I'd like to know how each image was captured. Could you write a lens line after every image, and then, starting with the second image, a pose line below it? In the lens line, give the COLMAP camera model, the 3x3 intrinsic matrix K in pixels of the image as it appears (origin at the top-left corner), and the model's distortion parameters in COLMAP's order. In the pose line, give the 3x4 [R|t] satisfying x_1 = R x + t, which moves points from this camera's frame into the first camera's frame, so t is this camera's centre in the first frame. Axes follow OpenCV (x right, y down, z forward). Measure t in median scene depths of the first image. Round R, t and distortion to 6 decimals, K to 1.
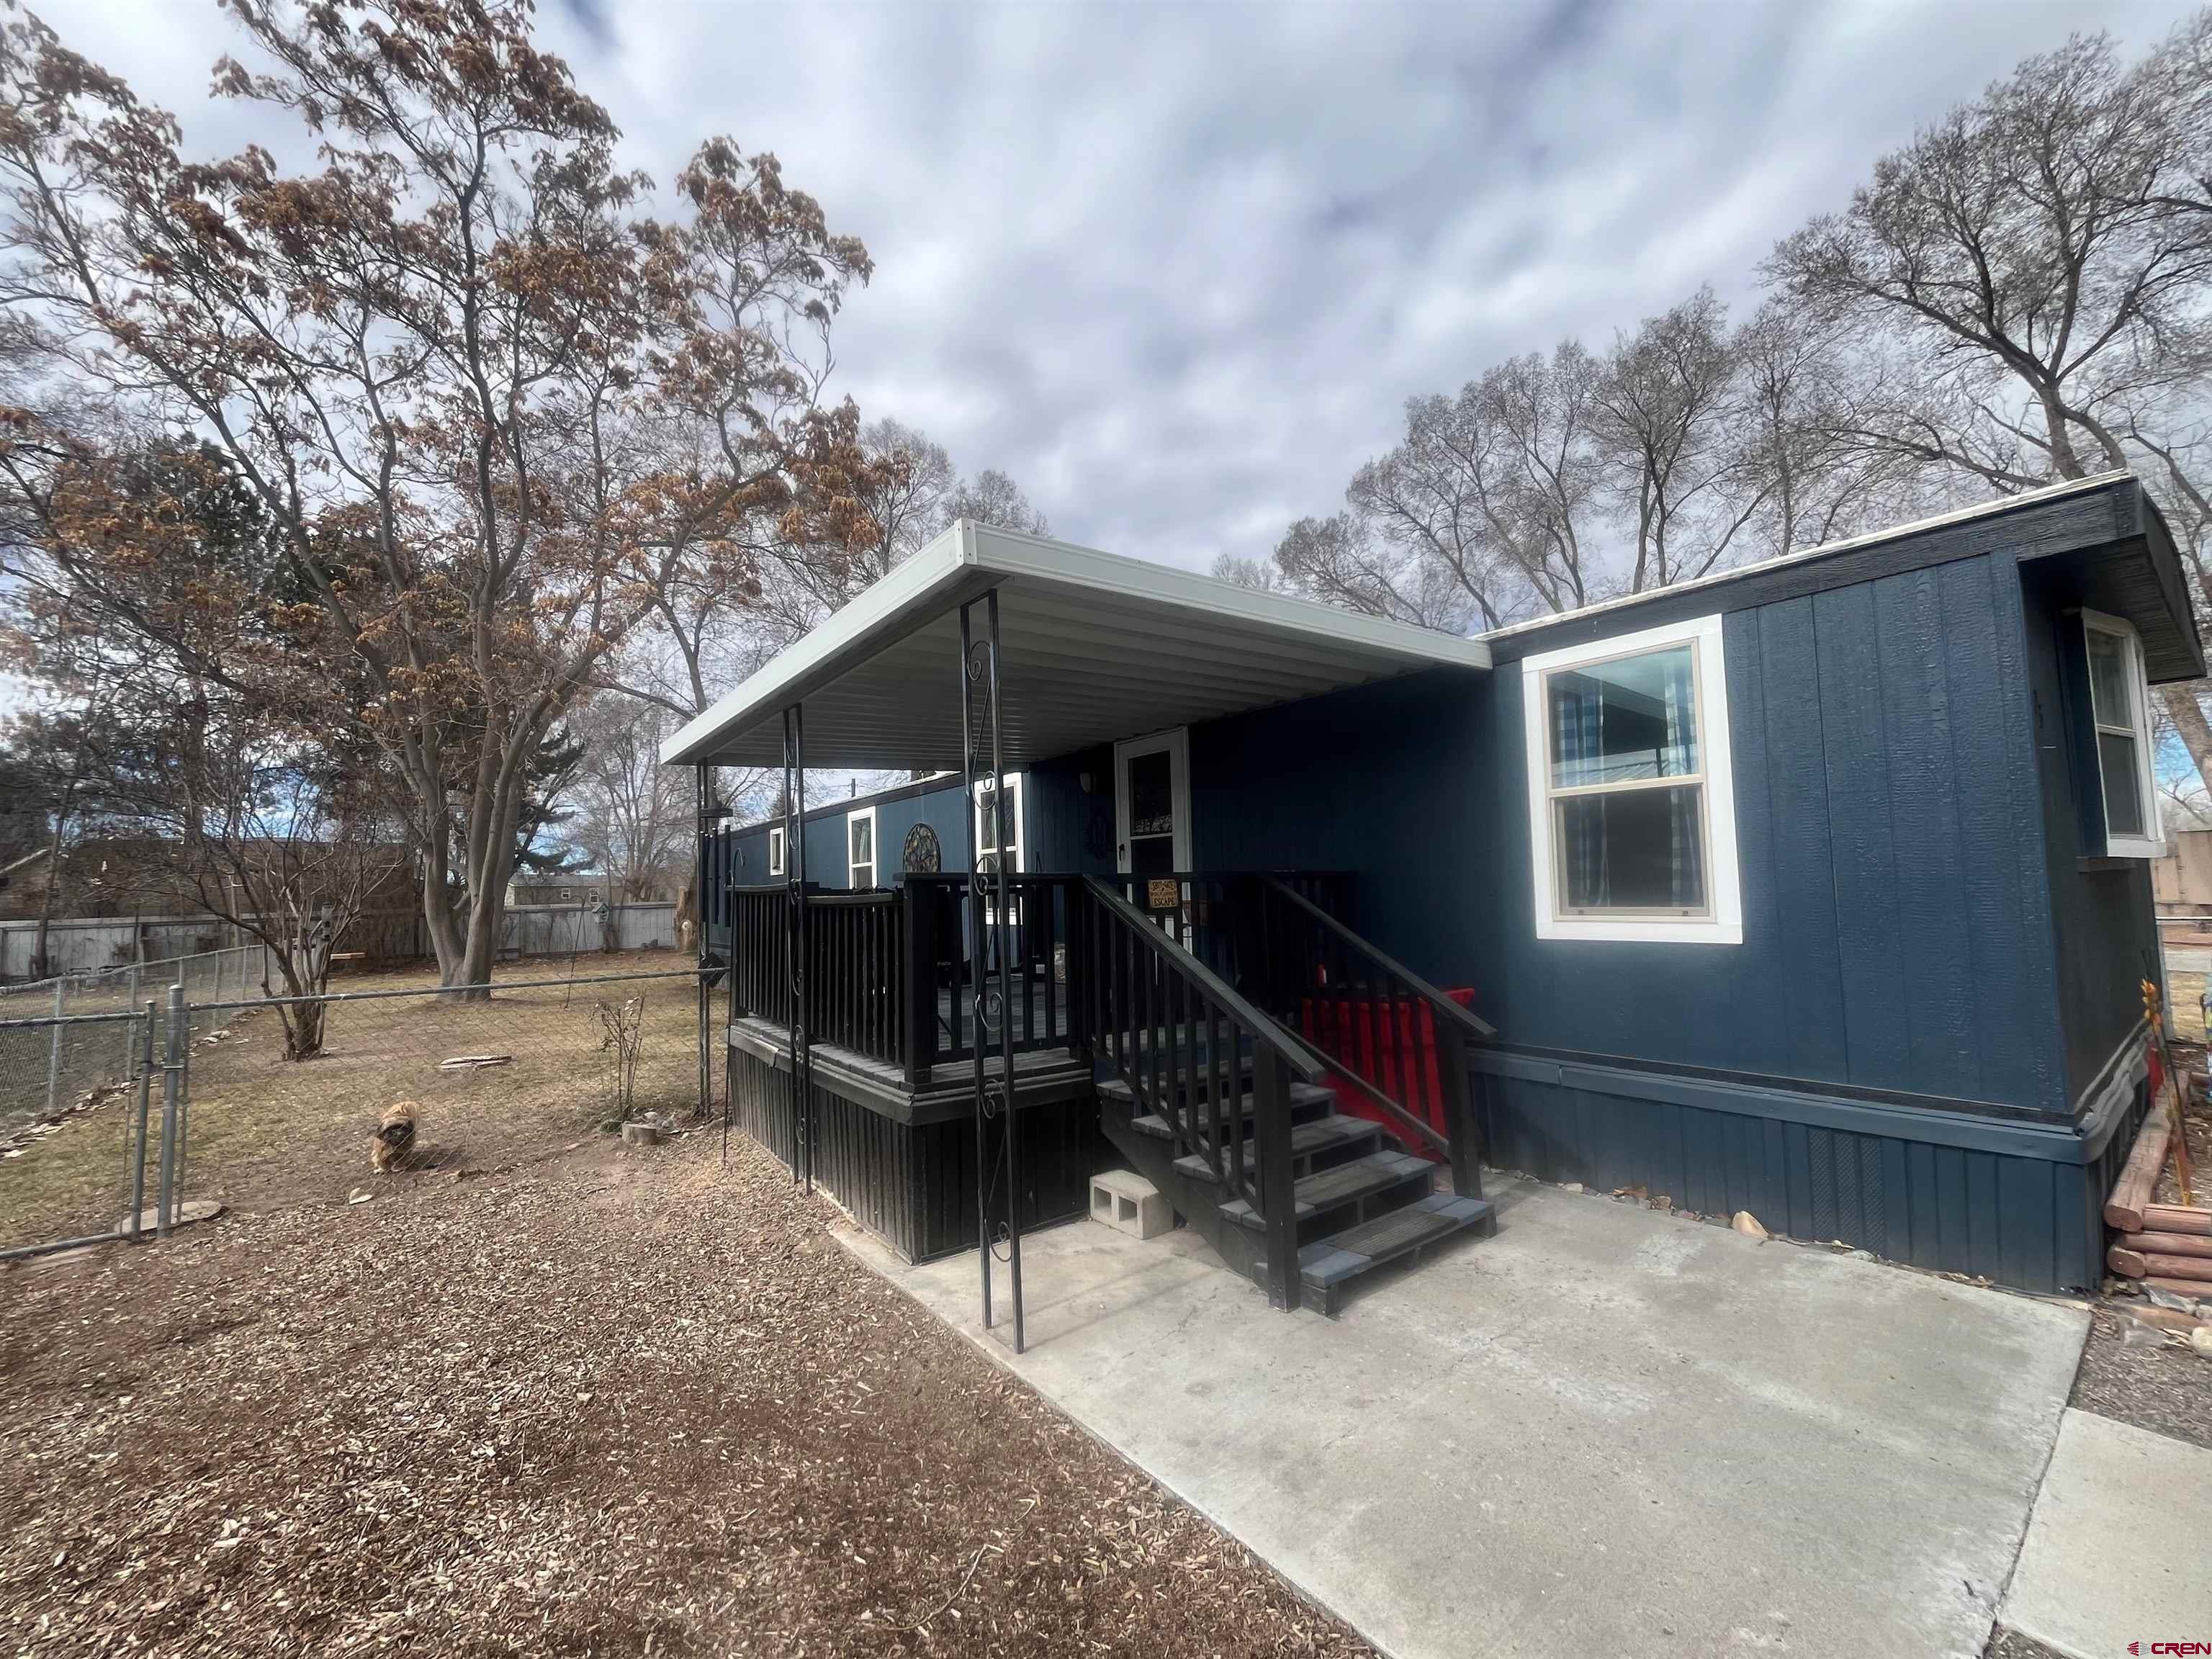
lens RADIAL K [[892.7, 0, 1098.7], [0, 892.7, 832.1], [0, 0, 1]] dist [-0.008834, 0.002557]
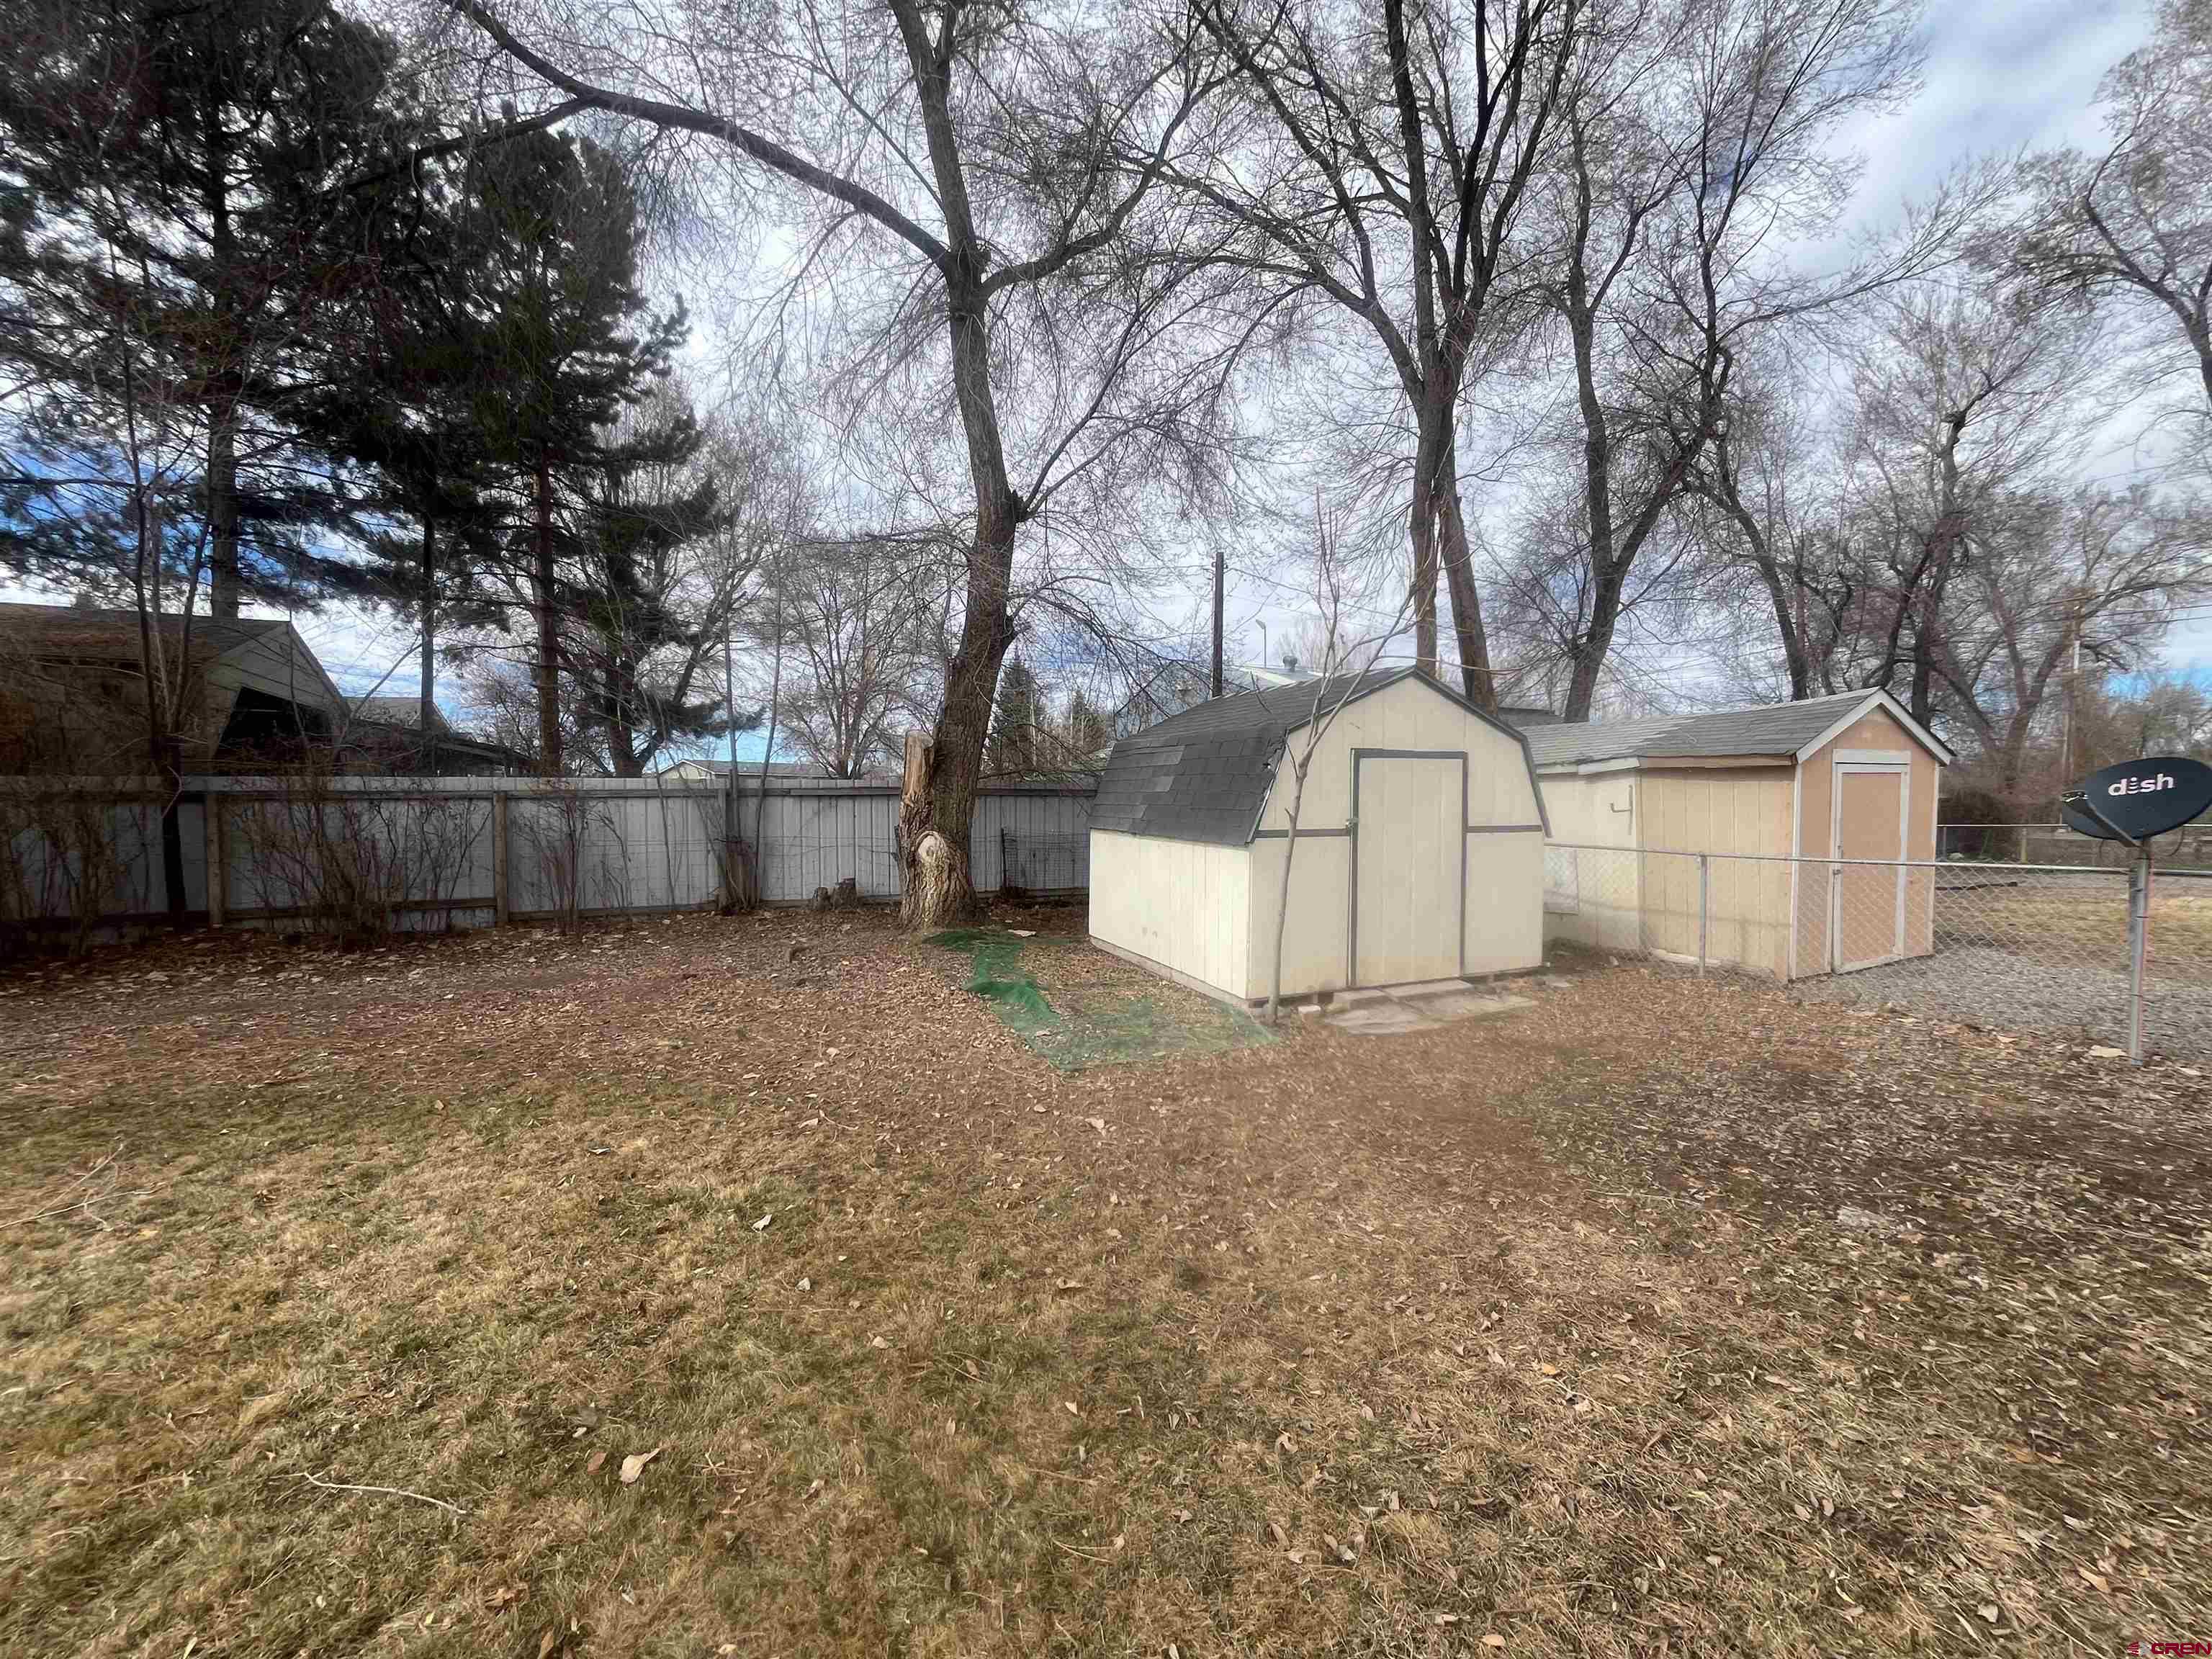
lens RADIAL K [[892.7, 0, 1098.7], [0, 892.7, 832.1], [0, 0, 1]] dist [-0.008834, 0.002557]
pose [[0.981706, 0.043885, -0.185277, -0.330732], [-0.021836, 0.992605, 0.119410, 0.053919], [0.189147, -0.113179, 0.975404, 0.665105]]
